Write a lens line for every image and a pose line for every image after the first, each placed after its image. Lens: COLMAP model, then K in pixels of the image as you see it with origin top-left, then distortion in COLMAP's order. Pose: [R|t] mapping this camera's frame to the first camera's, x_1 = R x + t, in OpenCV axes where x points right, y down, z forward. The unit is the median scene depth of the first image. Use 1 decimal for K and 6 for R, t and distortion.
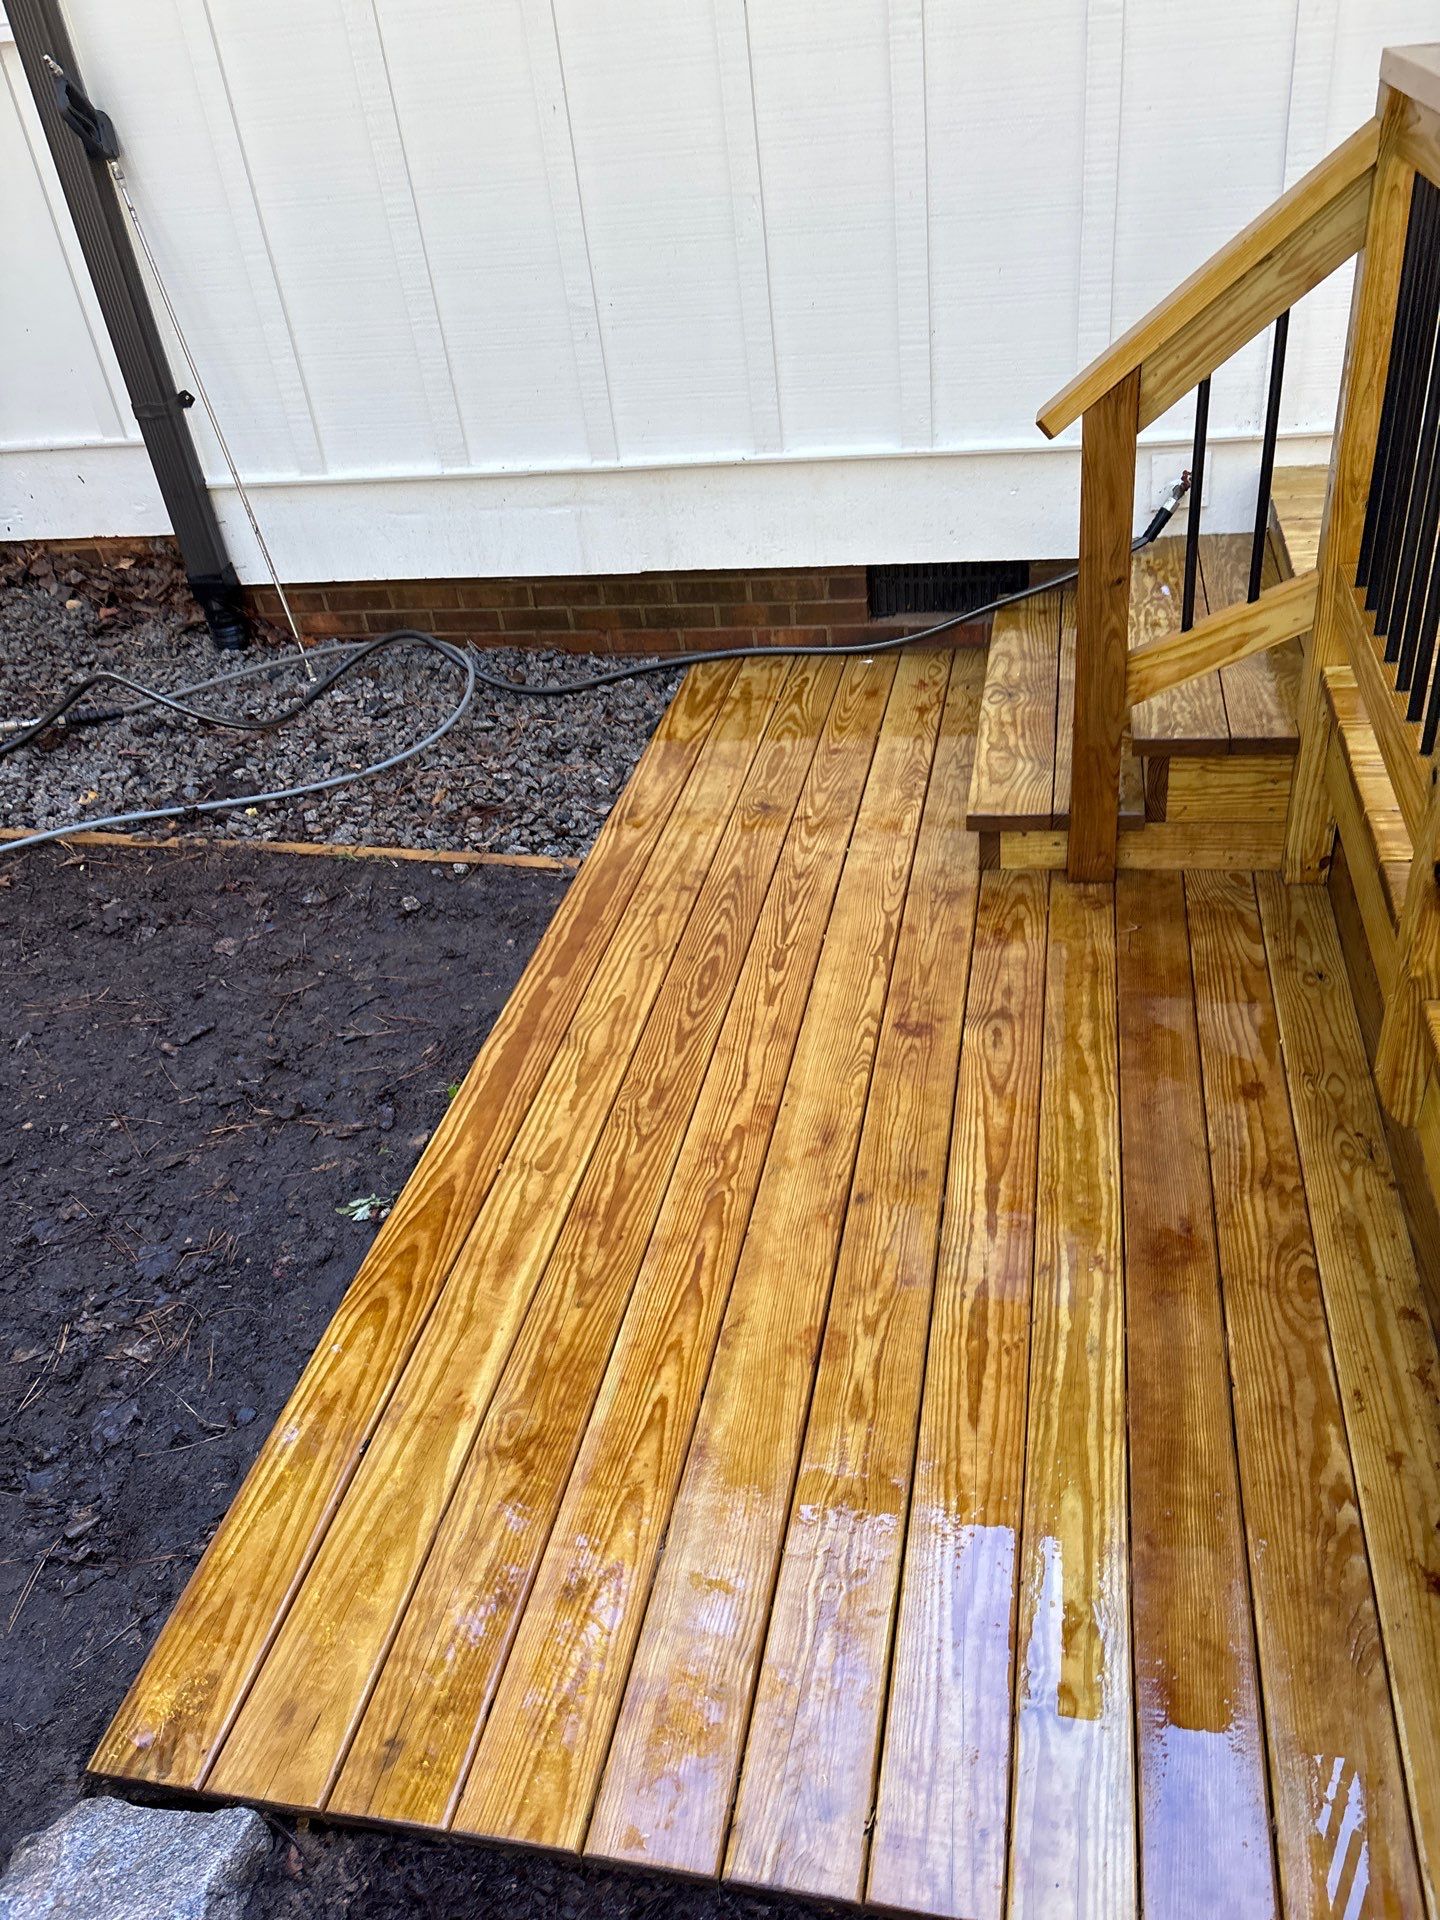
lens RADIAL K [[1460.4, 0, 723.1], [0, 1460.4, 970.6], [0, 0, 1]] dist [0.042091, -0.045814]
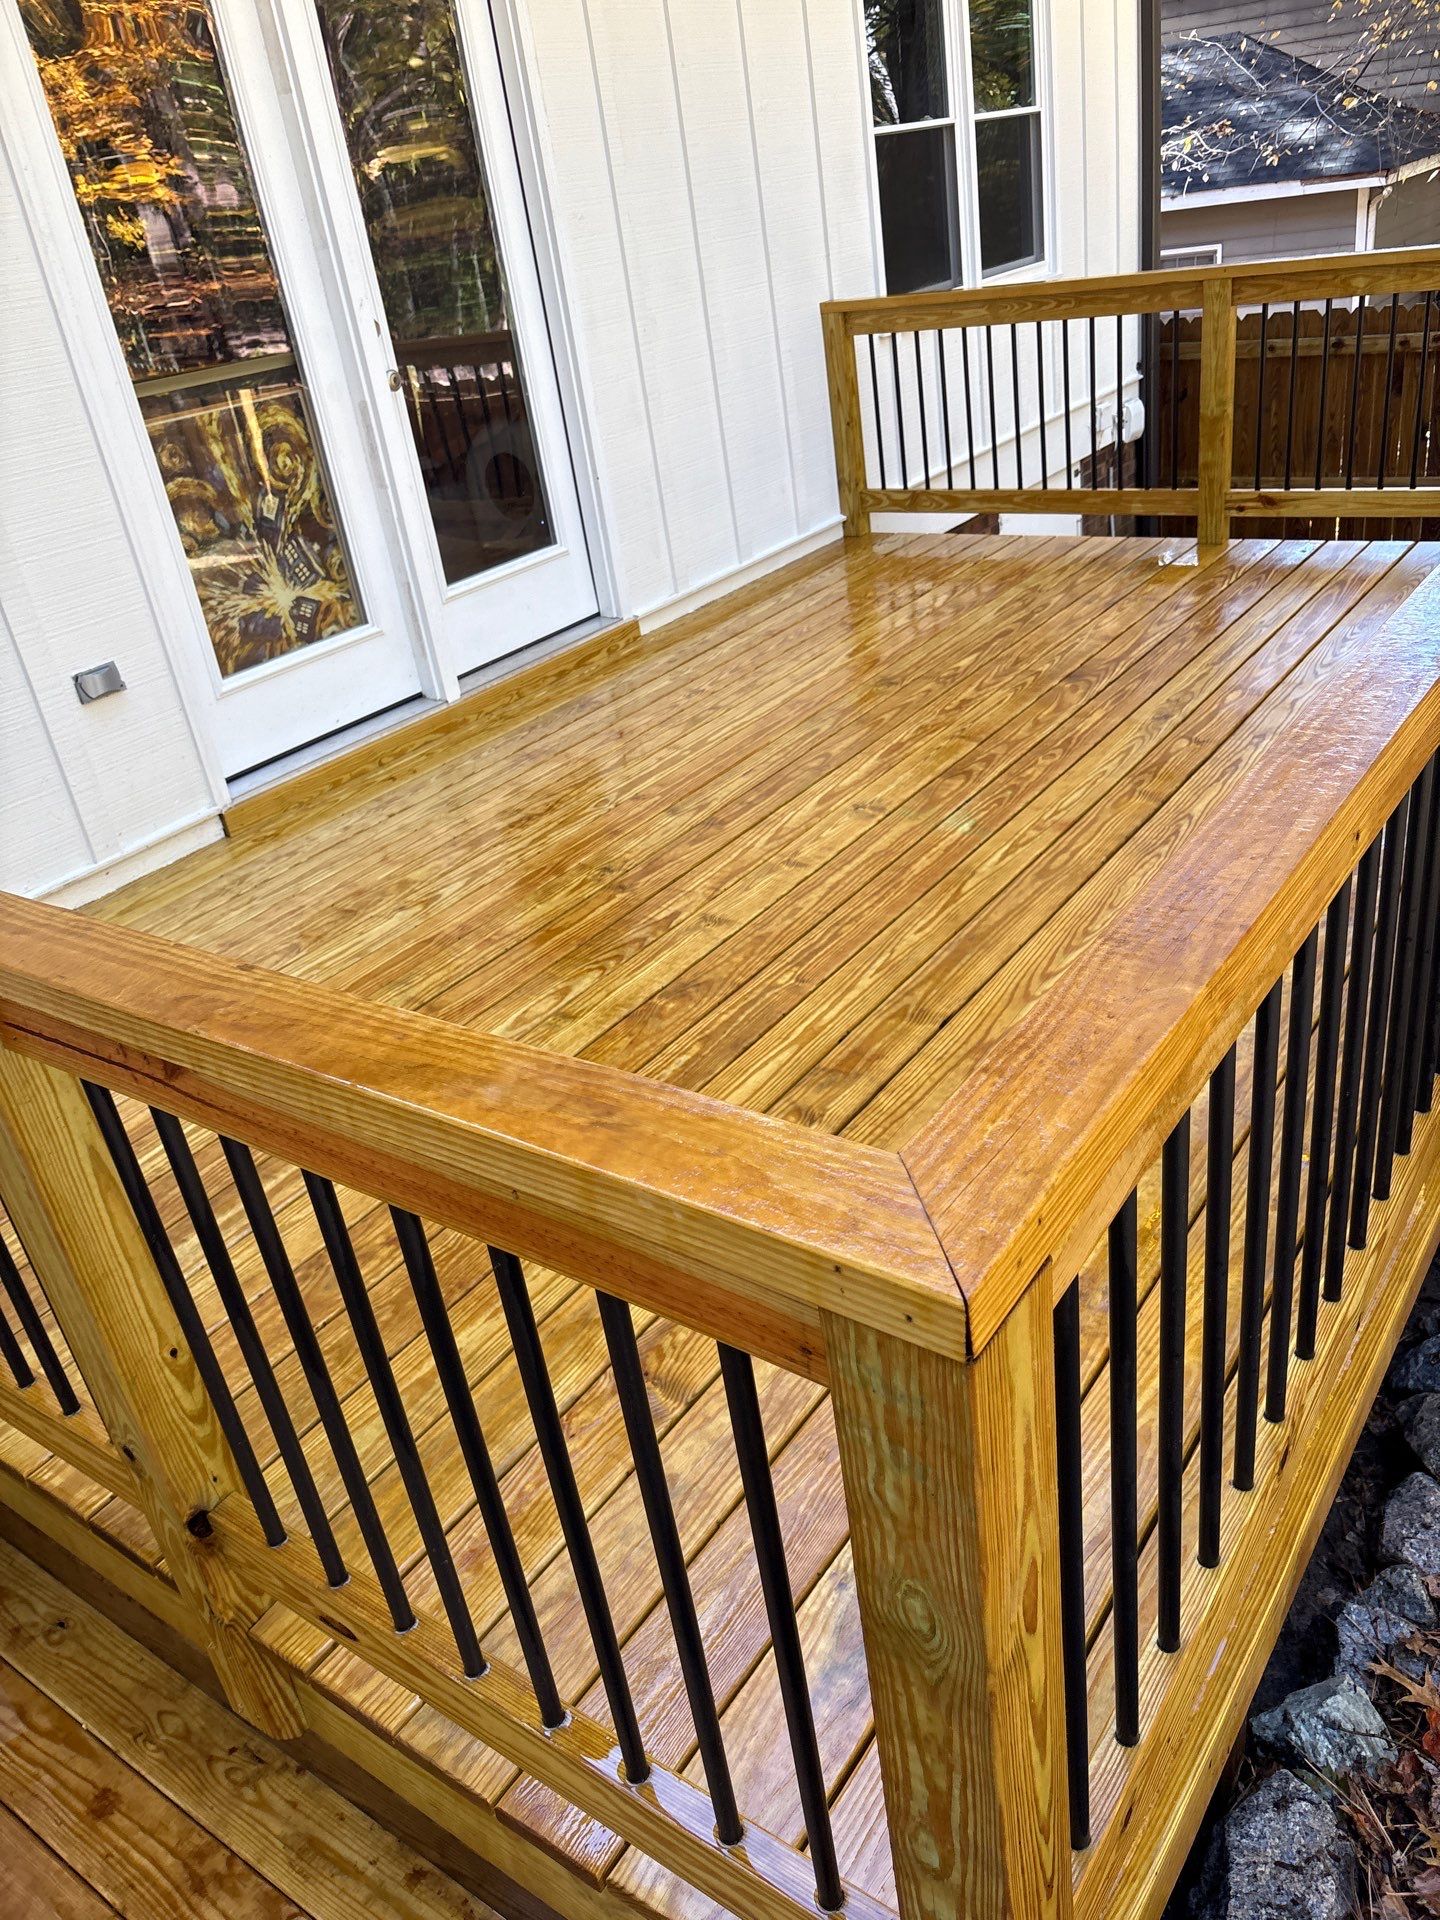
lens RADIAL K [[1460.4, 0, 739.5], [0, 1460.4, 952.0], [0, 0, 1]] dist [0.042091, -0.045814]
pose [[0.409818, -0.378731, 0.829827, -0.008338], [0.589881, 0.803943, 0.075599, -0.139030], [-0.695766, 0.458517, 0.552876, 0.038729]]
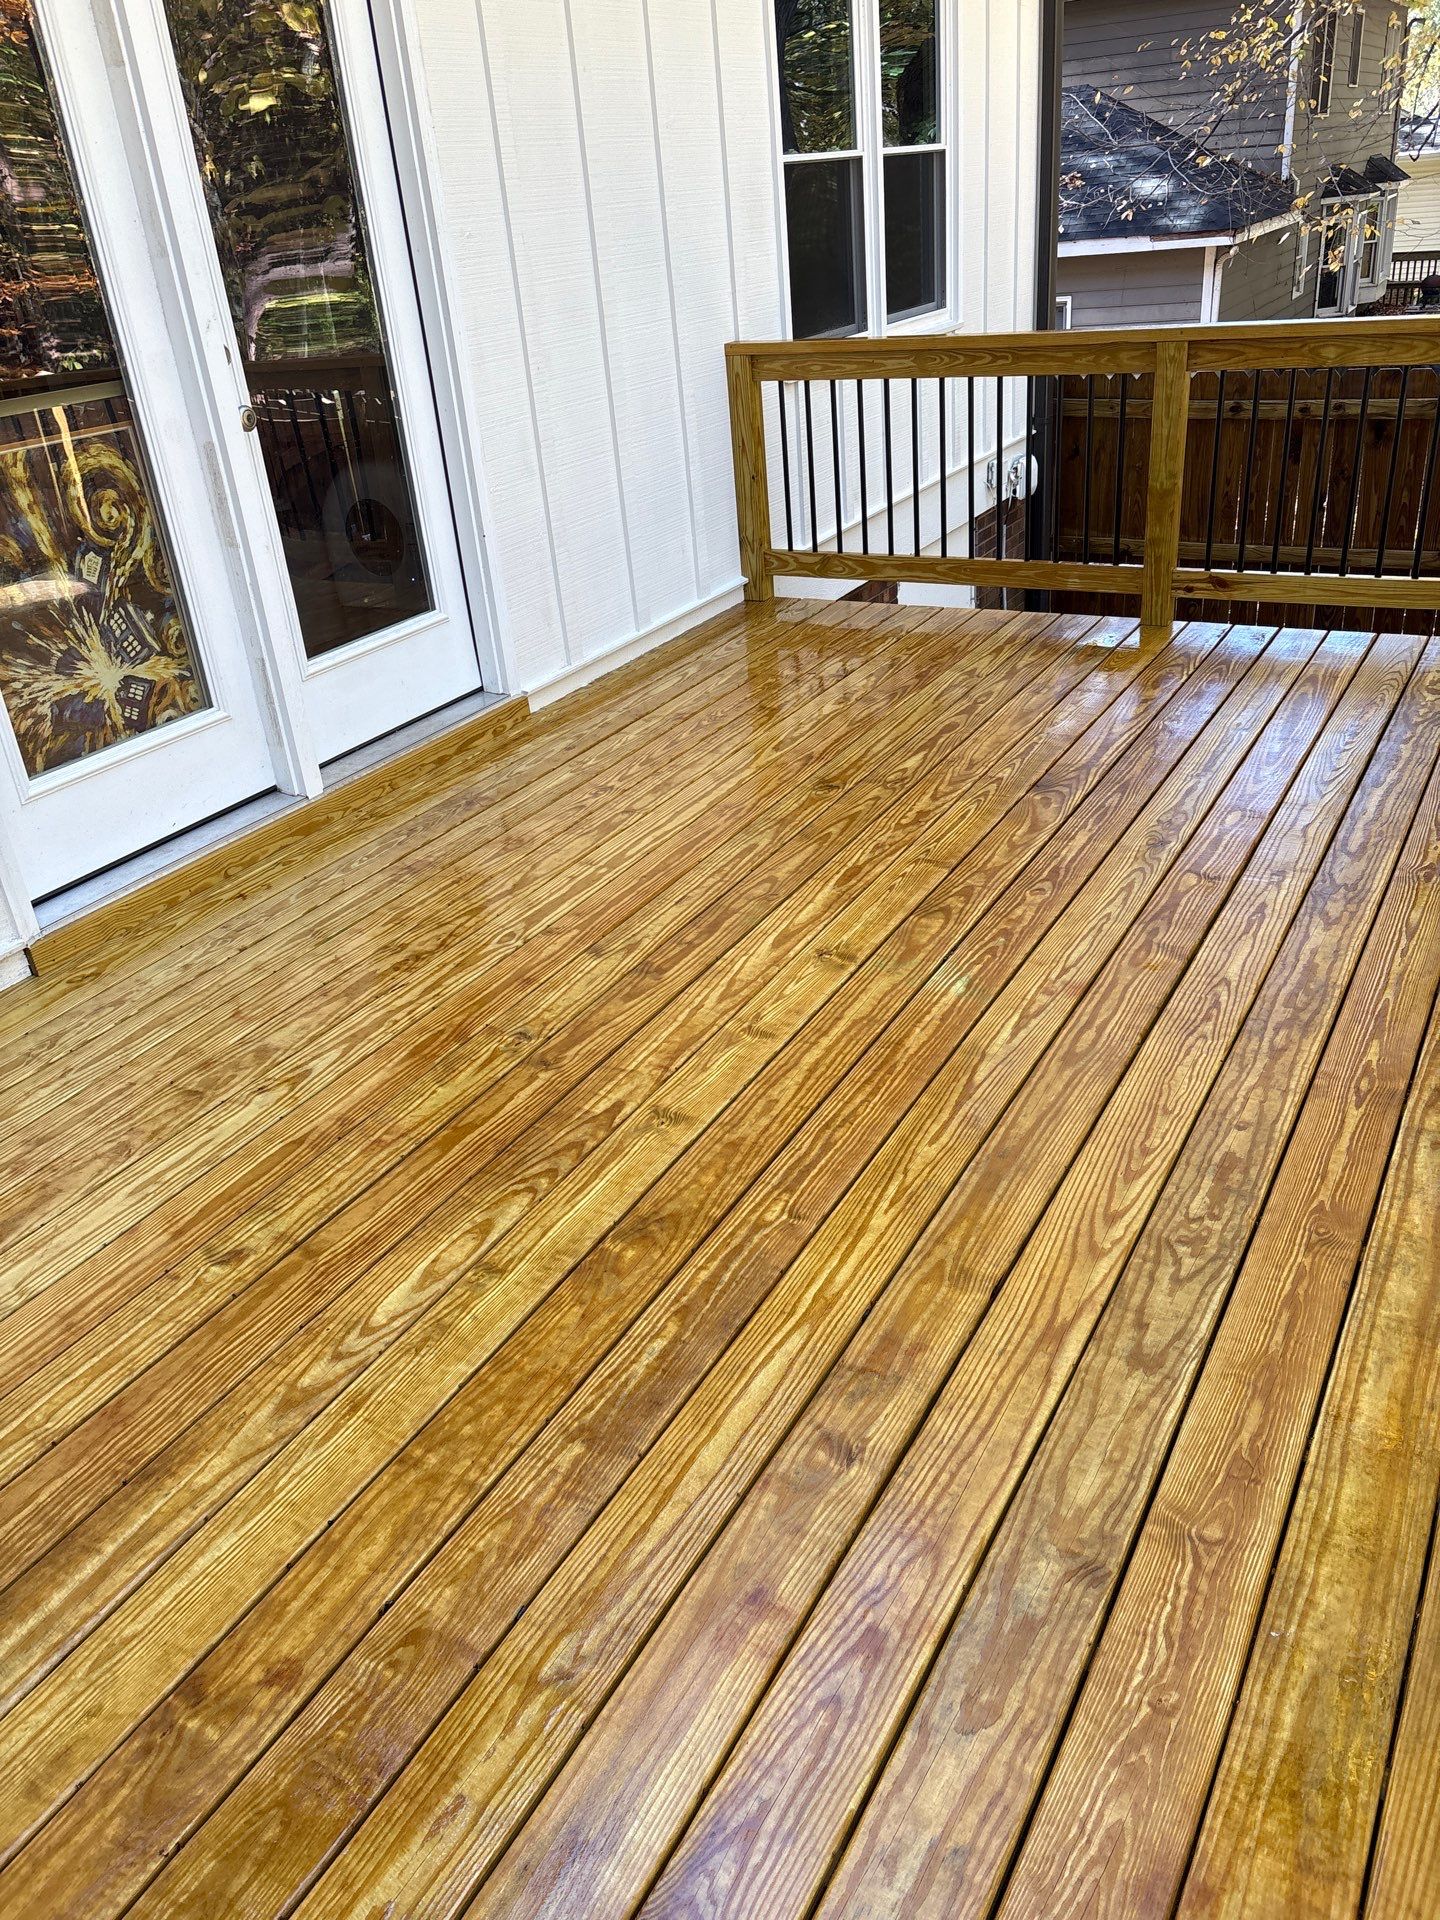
lens RADIAL K [[1460.4, 0, 723.2], [0, 1460.4, 961.2], [0, 0, 1]] dist [0.042091, -0.045814]
pose [[0.322904, -0.368676, 0.871671, 0.192740], [0.577967, 0.806140, 0.126856, -0.260444], [-0.749458, 0.462835, 0.473388, 0.170218]]
